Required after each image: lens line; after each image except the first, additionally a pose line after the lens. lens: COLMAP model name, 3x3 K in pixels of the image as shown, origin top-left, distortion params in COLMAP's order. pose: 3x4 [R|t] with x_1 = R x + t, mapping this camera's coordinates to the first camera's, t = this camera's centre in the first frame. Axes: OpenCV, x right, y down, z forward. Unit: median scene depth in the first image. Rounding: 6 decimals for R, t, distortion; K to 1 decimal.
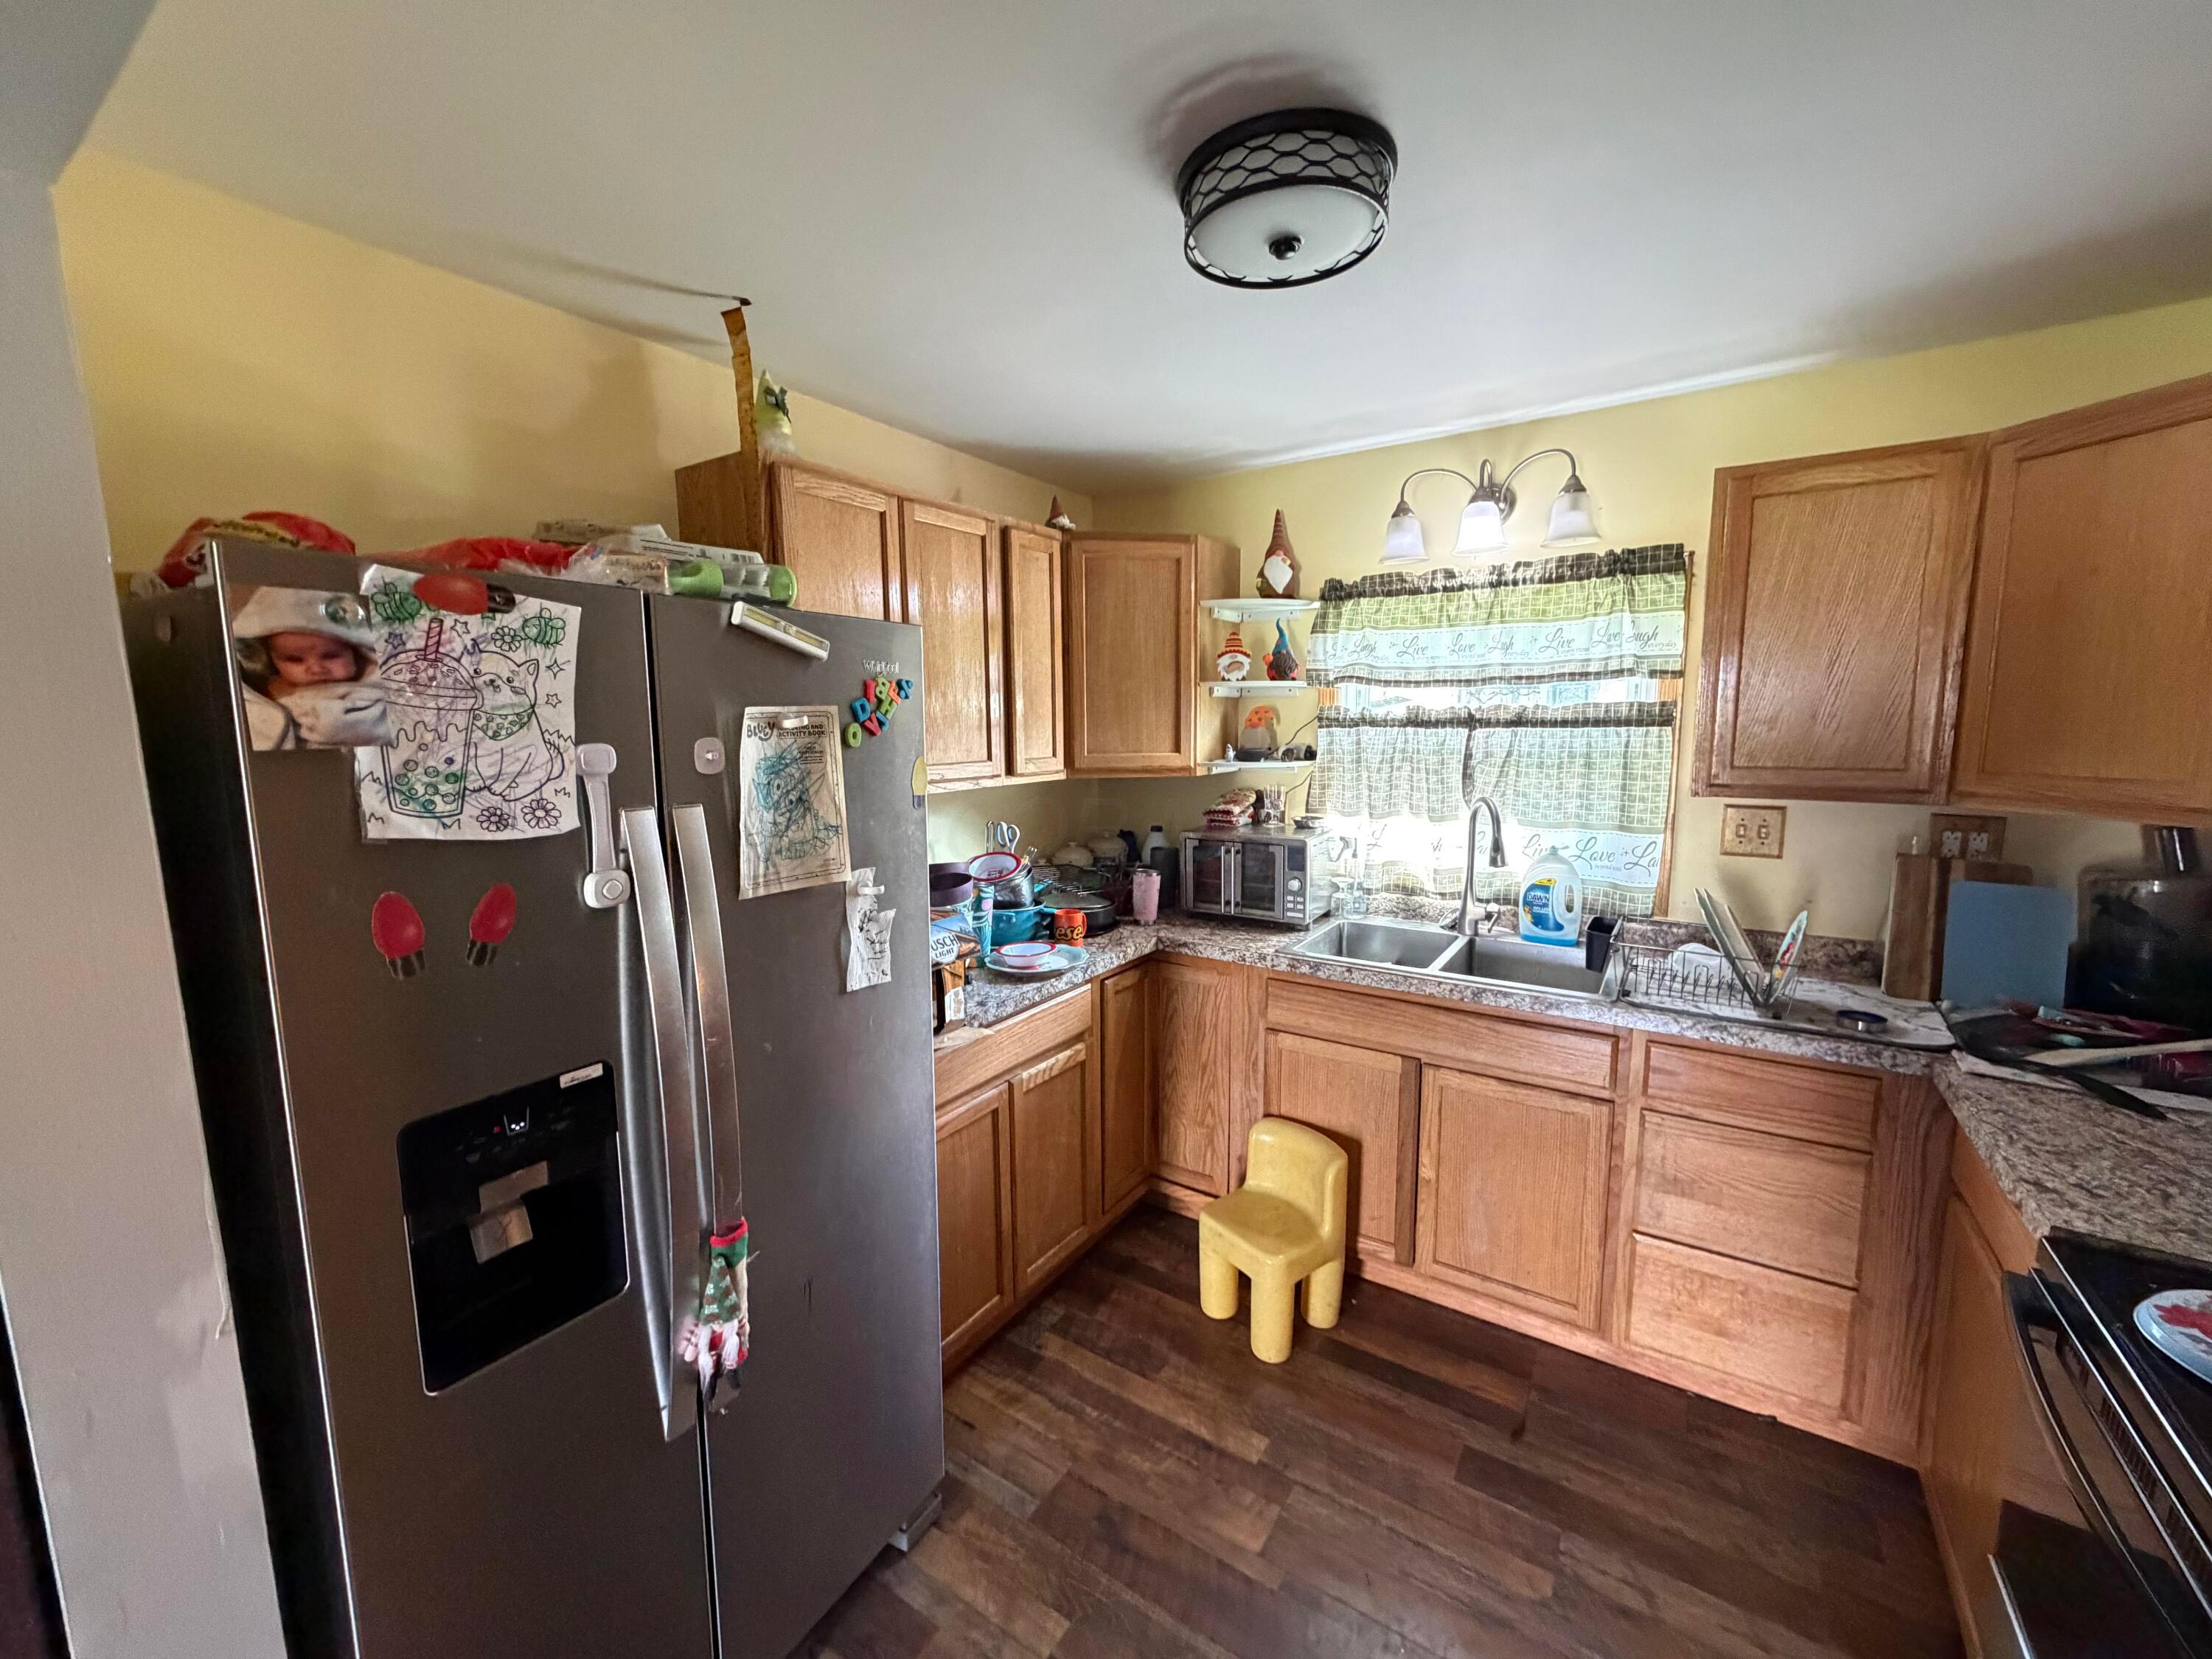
lens RADIAL K [[881.9, 0, 1101.6], [0, 881.9, 826.1], [0, 0, 1]] dist [-0.000420, -0.000007]
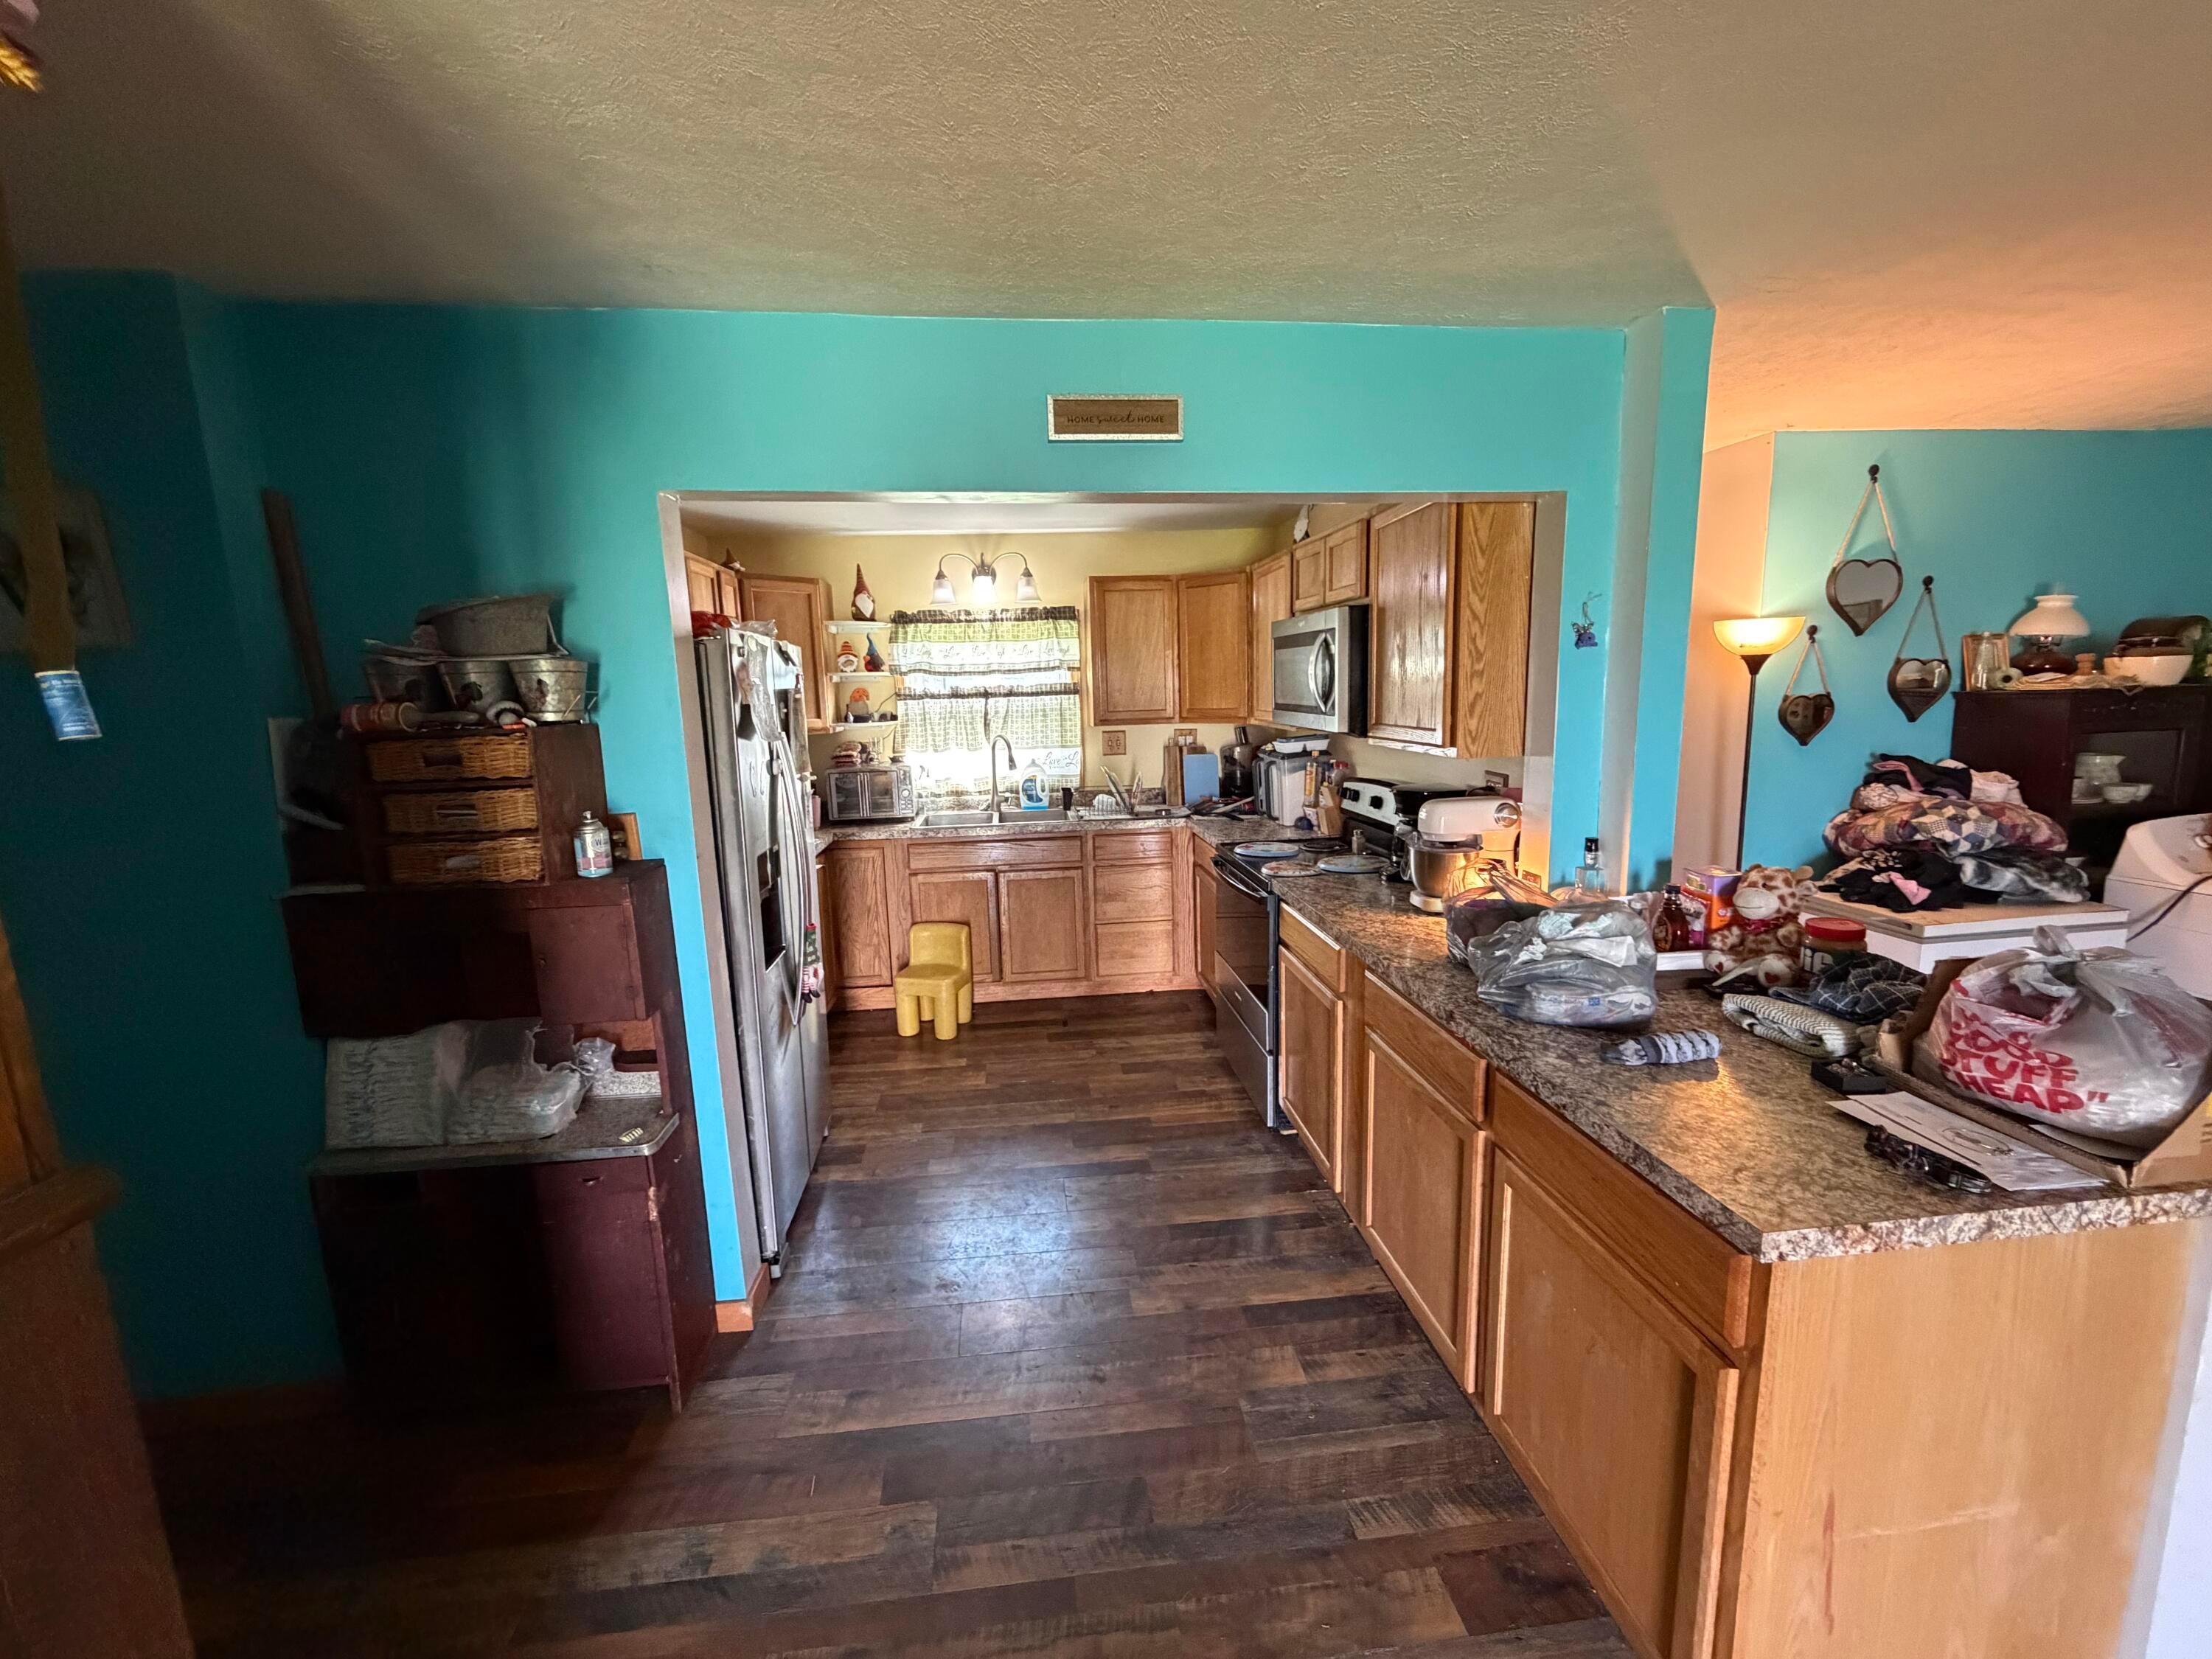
lens RADIAL K [[881.9, 0, 1101.4], [0, 881.9, 830.7], [0, 0, 1]] dist [-0.000420, -0.000007]
pose [[0.766895, -0.115393, 0.631314, -0.577752], [0.103609, 0.993060, 0.055655, 0.083708], [-0.633354, 0.022728, 0.773528, -0.551202]]
